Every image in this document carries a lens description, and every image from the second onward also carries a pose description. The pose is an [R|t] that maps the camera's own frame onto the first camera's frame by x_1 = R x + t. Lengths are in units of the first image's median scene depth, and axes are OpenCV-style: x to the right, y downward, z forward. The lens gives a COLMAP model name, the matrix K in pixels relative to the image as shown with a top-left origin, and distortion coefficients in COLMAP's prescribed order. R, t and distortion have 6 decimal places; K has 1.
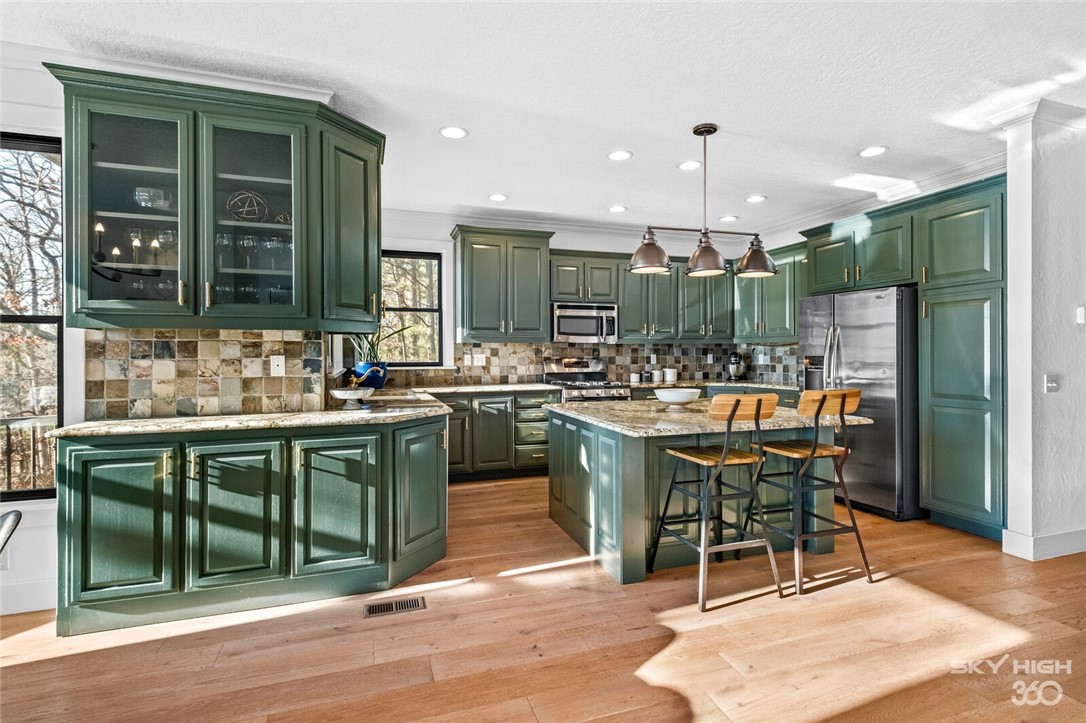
lens RADIAL K [[507.9, 0, 537.4], [0, 507.9, 358.6], [0, 0, 1]] dist [0.003895, 0.000135]
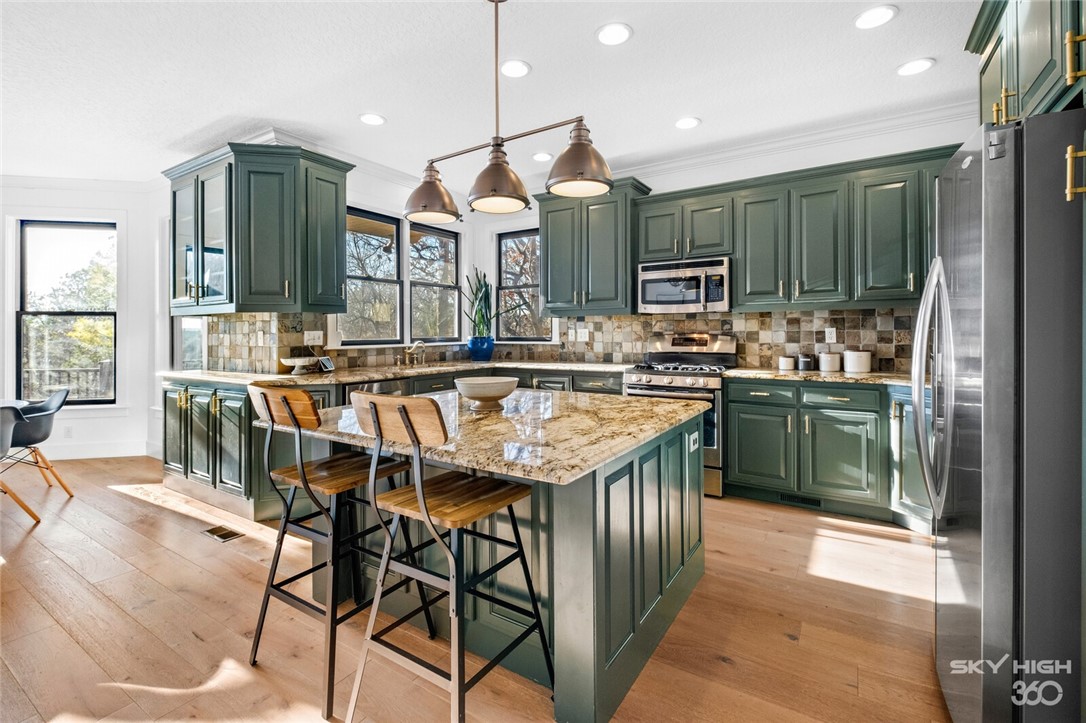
lens RADIAL K [[484.3, 0, 546.8], [0, 484.3, 333.1], [0, 0, 1]] dist [0.008954, -0.001894]
pose [[0.640714, 0.001934, -0.767777, 1.011845], [-0.001594, 0.999998, 0.001188, -0.003855], [0.767778, 0.000463, 0.640716, 0.761603]]
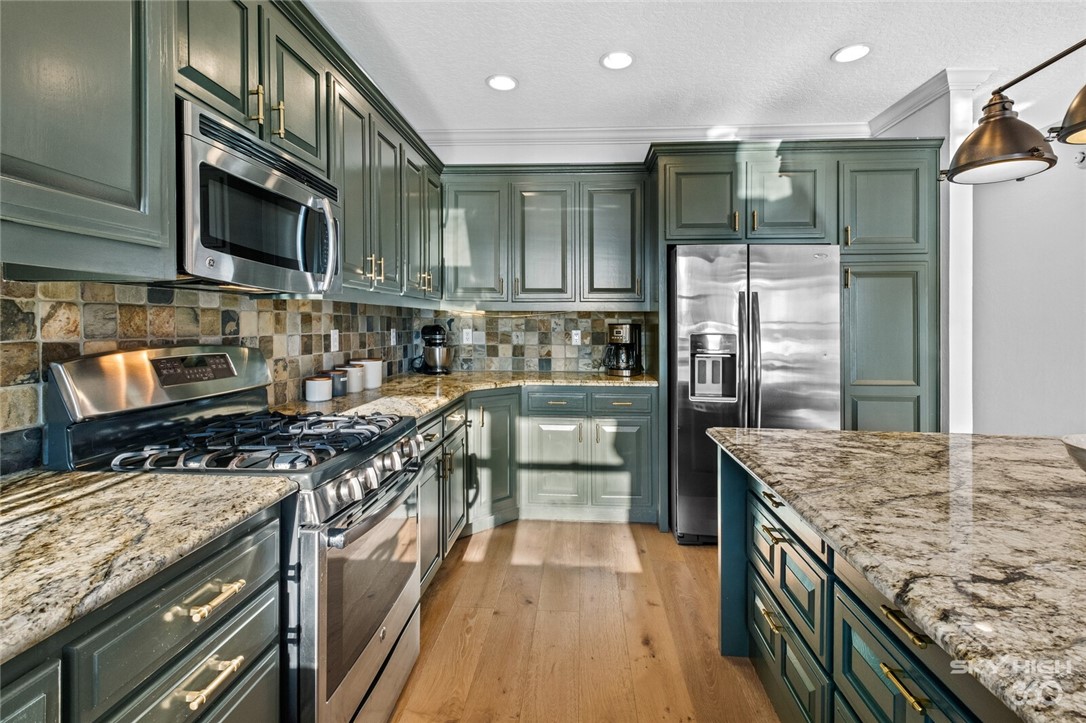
lens RADIAL K [[494.0, 0, 536.4], [0, 494.0, 320.1], [0, 0, 1]] dist [0.000781, -0.000014]
pose [[0.380647, 0.015195, 0.924596, -0.200861], [-0.002823, 0.999879, -0.015270, -0.021999], [-0.924716, 0.003202, 0.380644, 1.492620]]
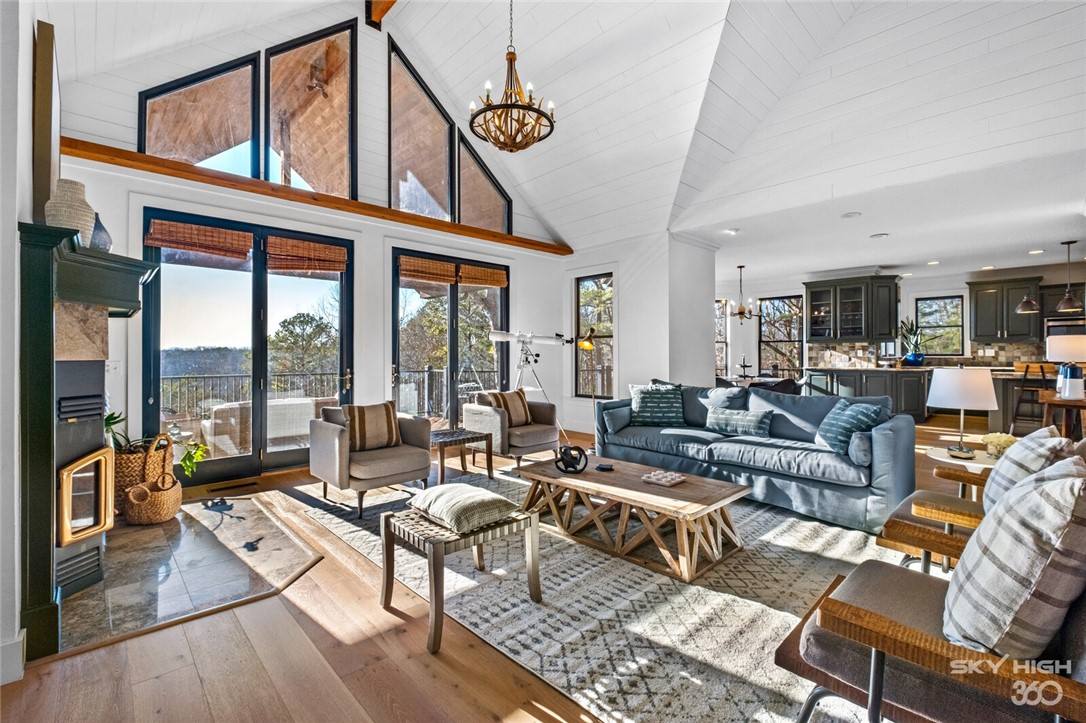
lens RADIAL K [[484.3, 0, 546.9], [0, 484.3, 349.8], [0, 0, 1]] dist [0.008954, -0.001894]
pose [[0.438977, -0.004766, -0.898485, 1.439239], [-0.005958, 0.999949, -0.008215, 0.030961], [0.898478, 0.008959, 0.438926, -2.221050]]
